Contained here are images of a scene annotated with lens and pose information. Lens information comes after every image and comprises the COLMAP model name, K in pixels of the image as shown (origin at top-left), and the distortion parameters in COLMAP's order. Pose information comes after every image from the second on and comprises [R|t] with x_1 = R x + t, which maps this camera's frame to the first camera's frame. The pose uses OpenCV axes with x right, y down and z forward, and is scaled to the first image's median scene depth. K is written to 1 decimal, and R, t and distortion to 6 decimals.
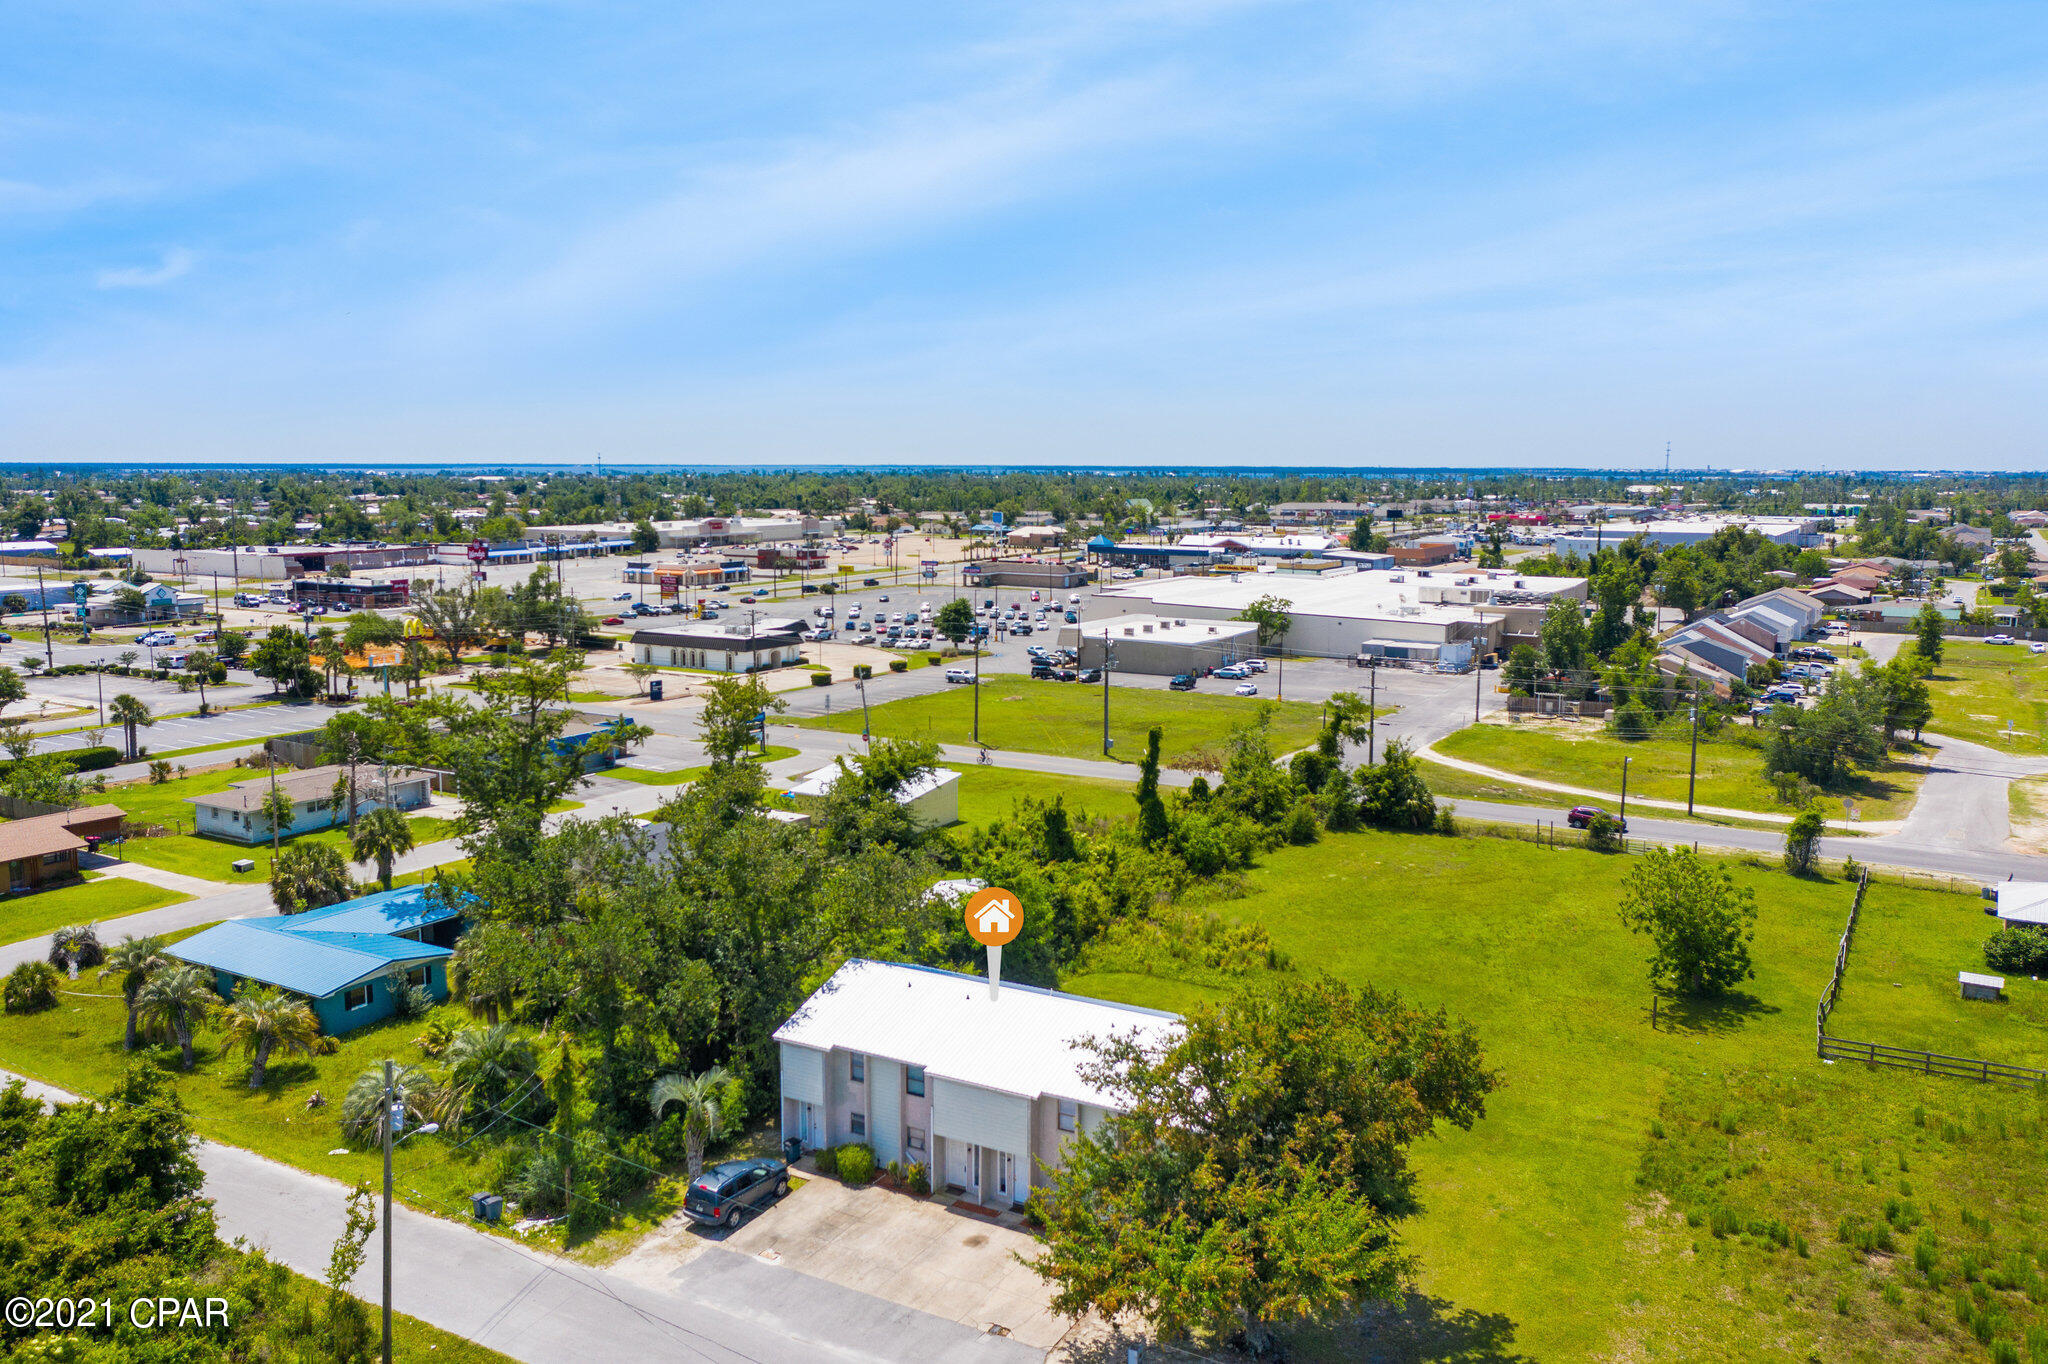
lens RADIAL K [[1608.7, 0, 1024.0], [0, 1608.7, 682.0], [0, 0, 1]] dist [-0.006209, 0.005974]
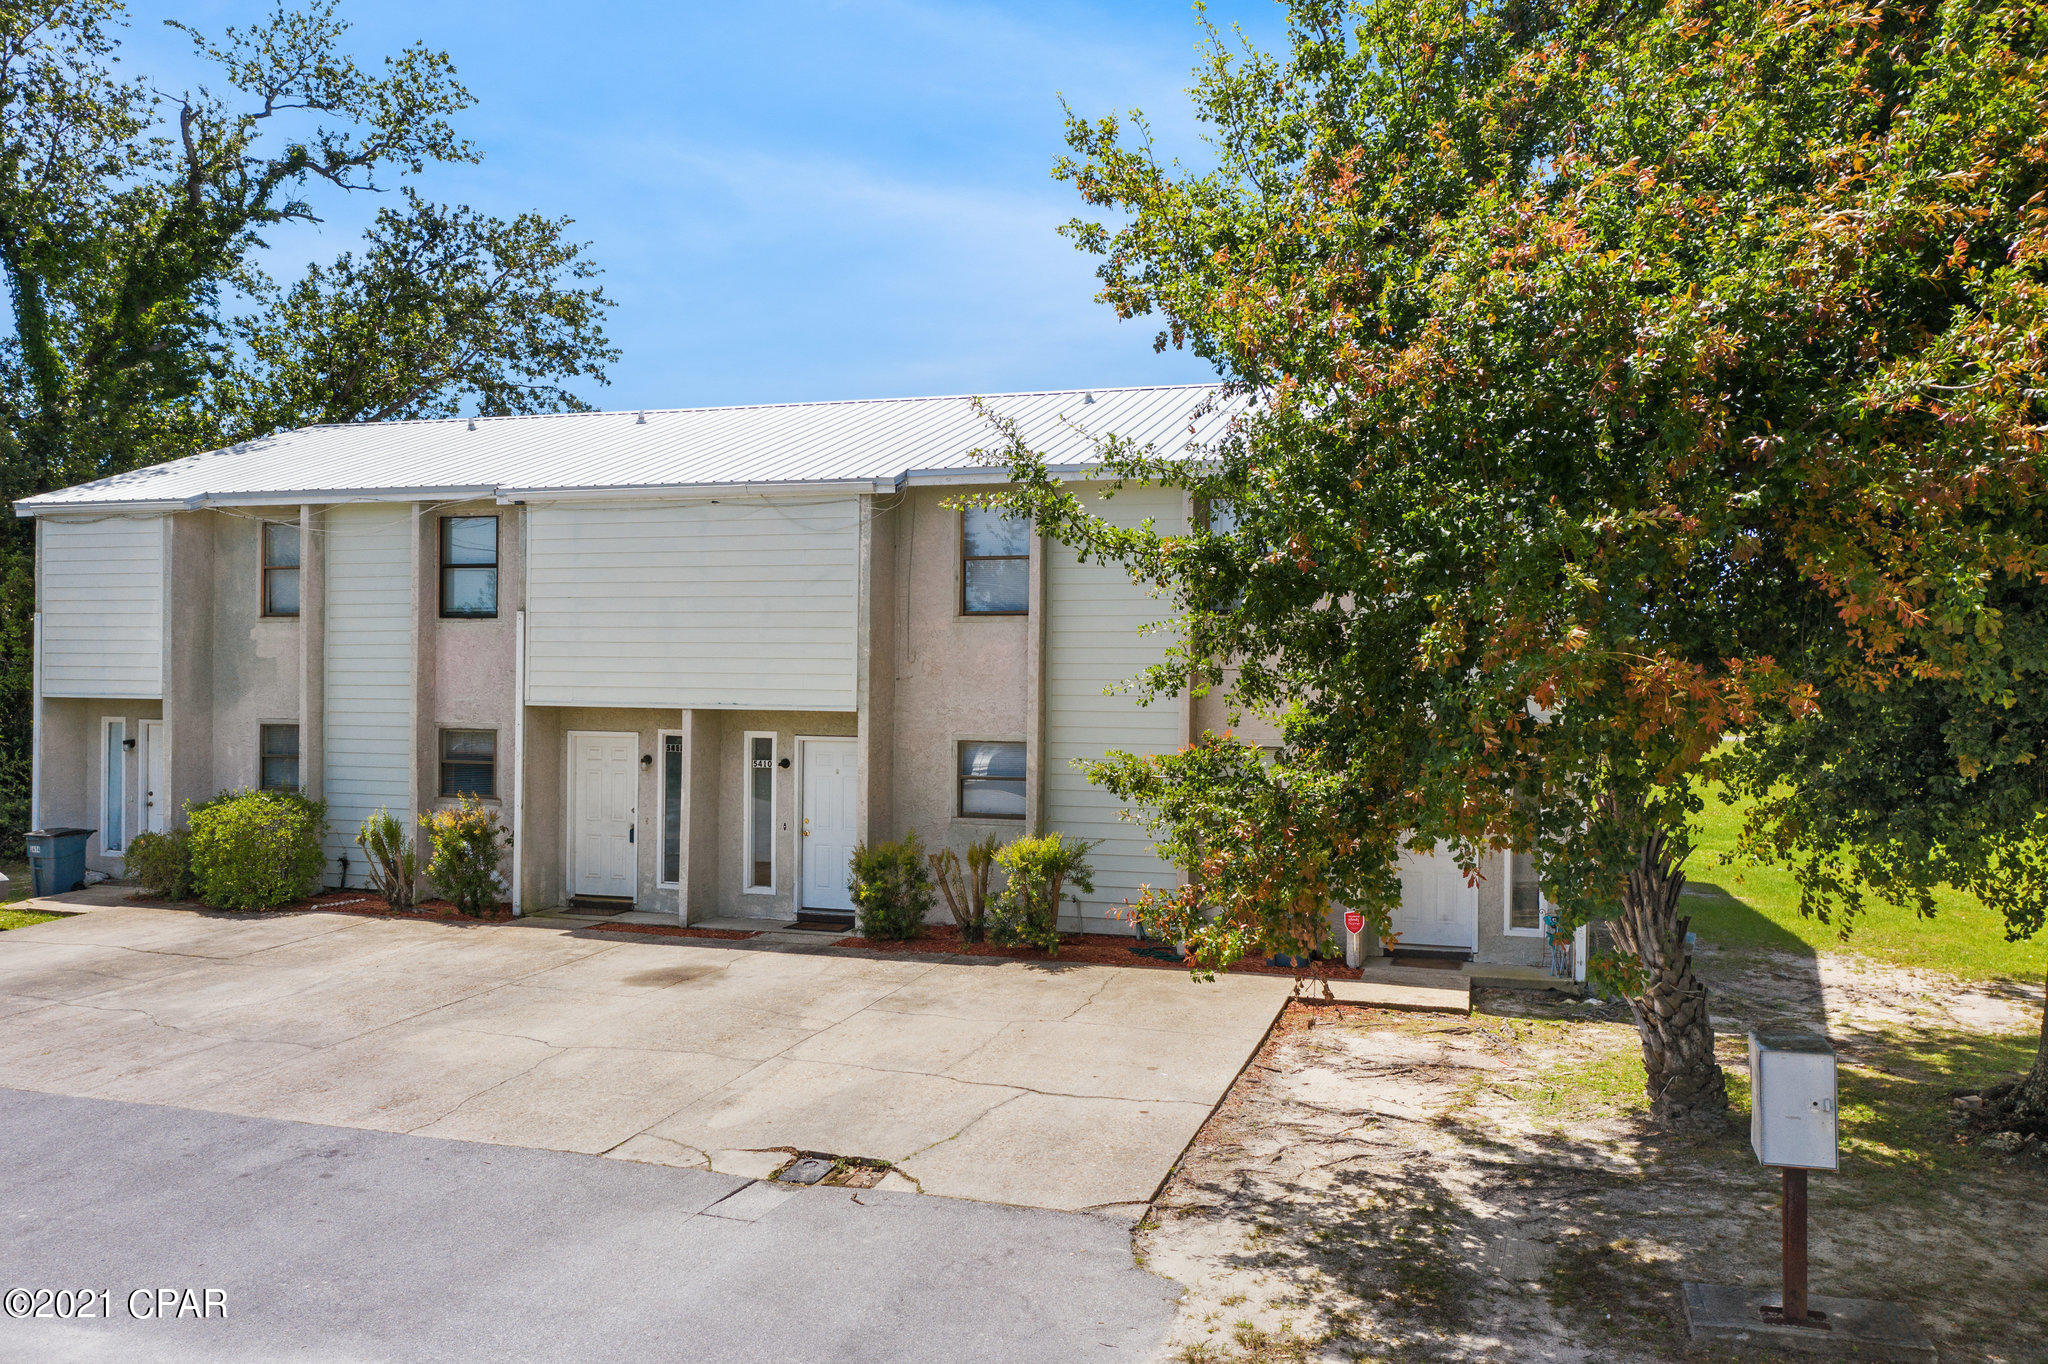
lens RADIAL K [[1644.1, 0, 1024.0], [0, 1644.1, 682.0], [0, 0, 1]] dist [-0.006039, -0.002342]
pose [[0.978464, 0.003958, 0.206378, -0.014106], [0.022956, 0.991528, -0.127852, 0.159192], [-0.205135, 0.129836, 0.970084, 0.342616]]
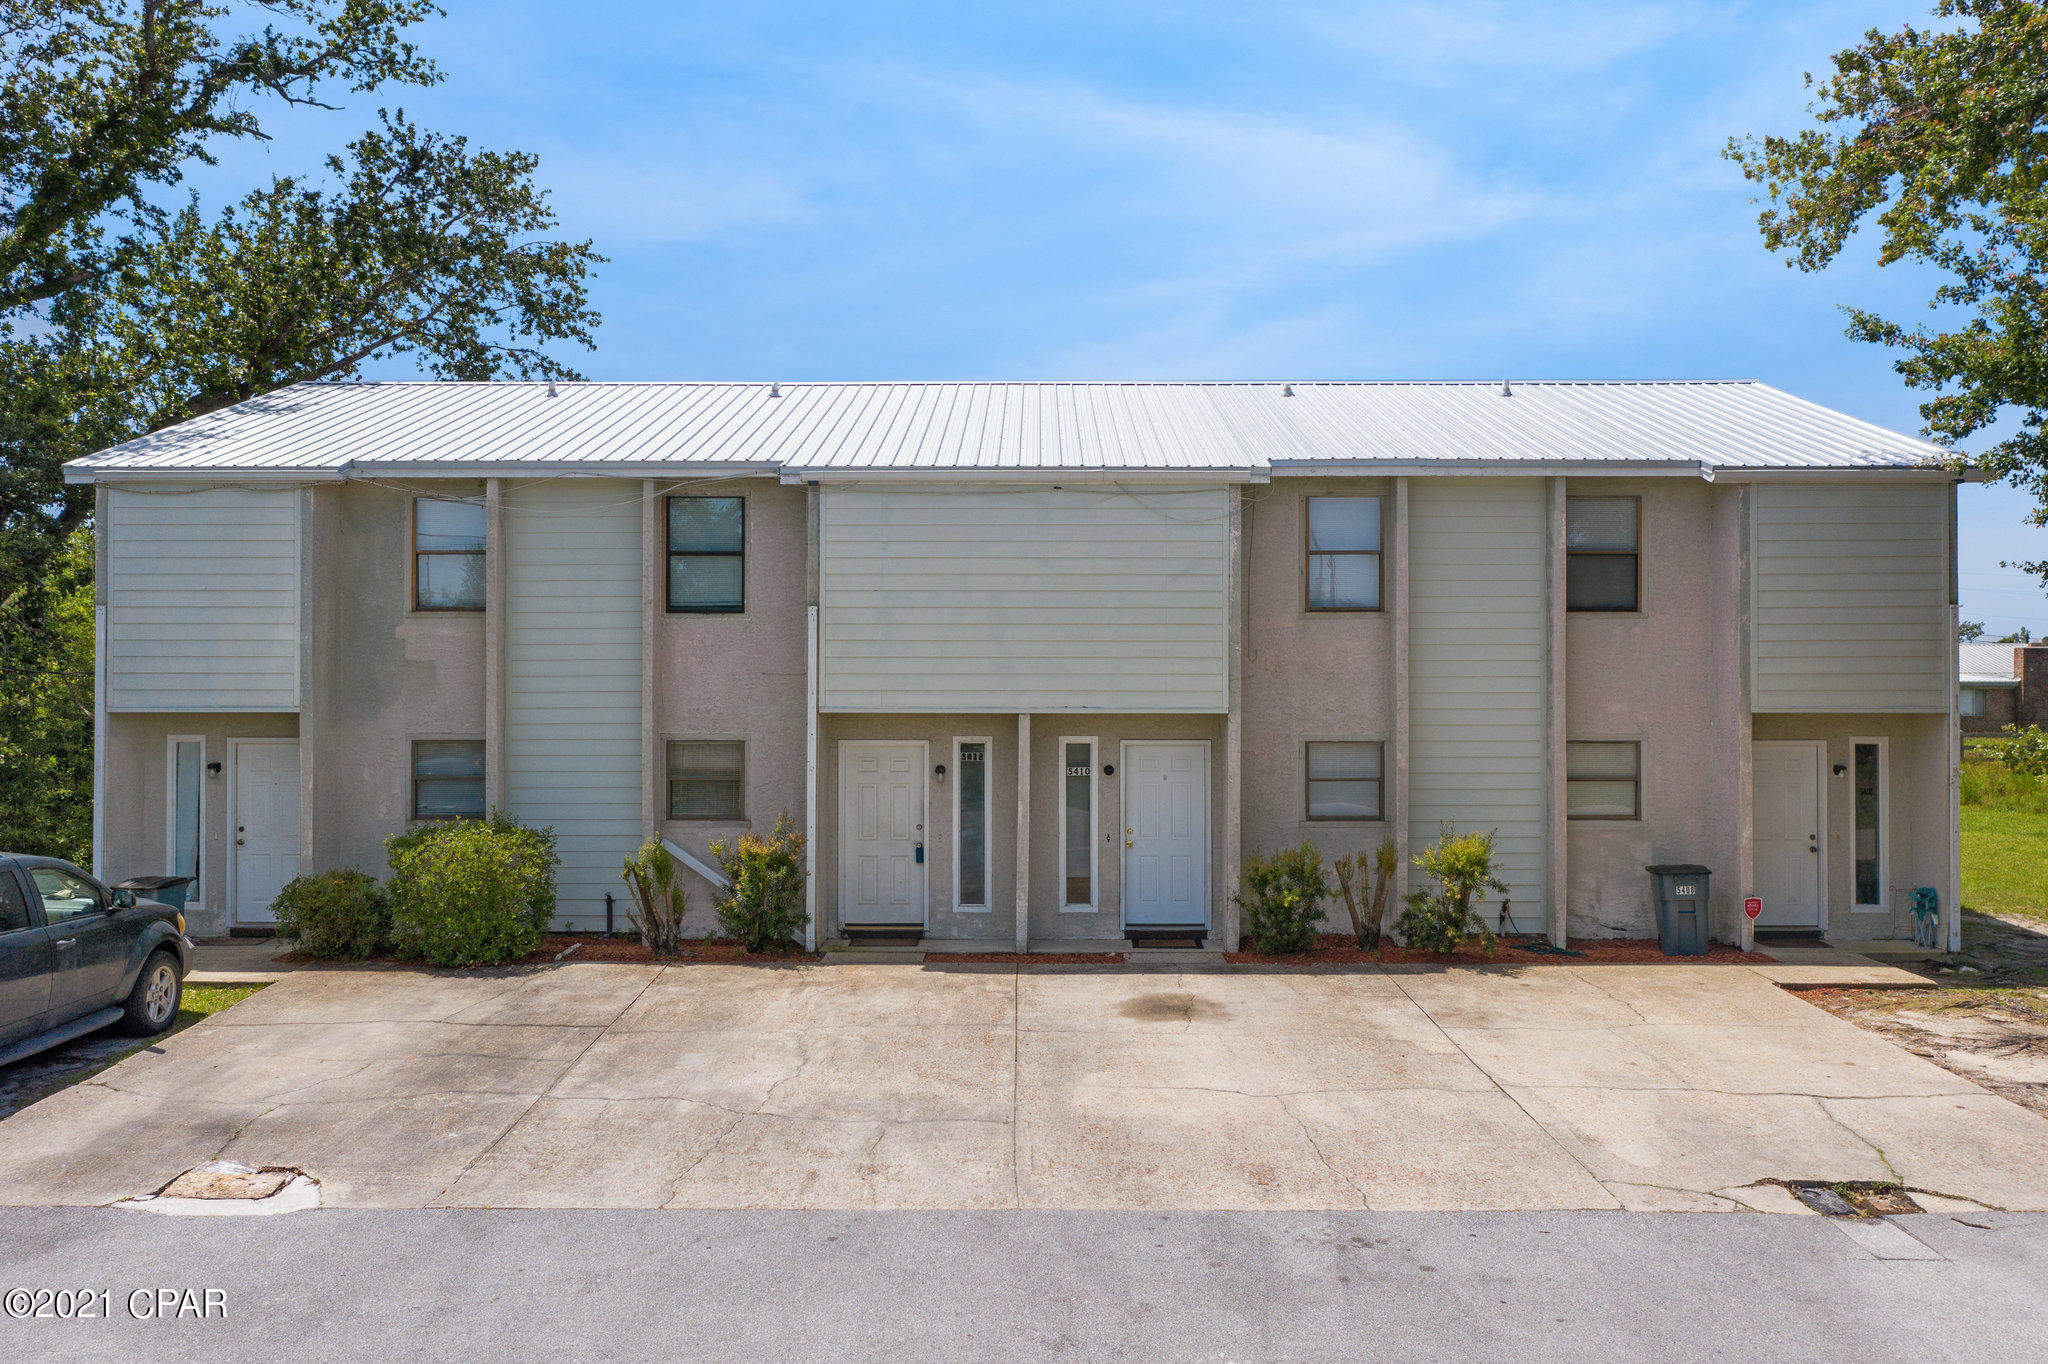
lens RADIAL K [[1627.7, 0, 1024.0], [0, 1627.7, 682.0], [0, 0, 1]] dist [-0.006997, 0.003934]
pose [[0.869870, -0.007831, 0.493219, -0.079256], [0.070373, 0.991617, -0.108370, 0.153865], [-0.488235, 0.128977, 0.863129, 0.377056]]
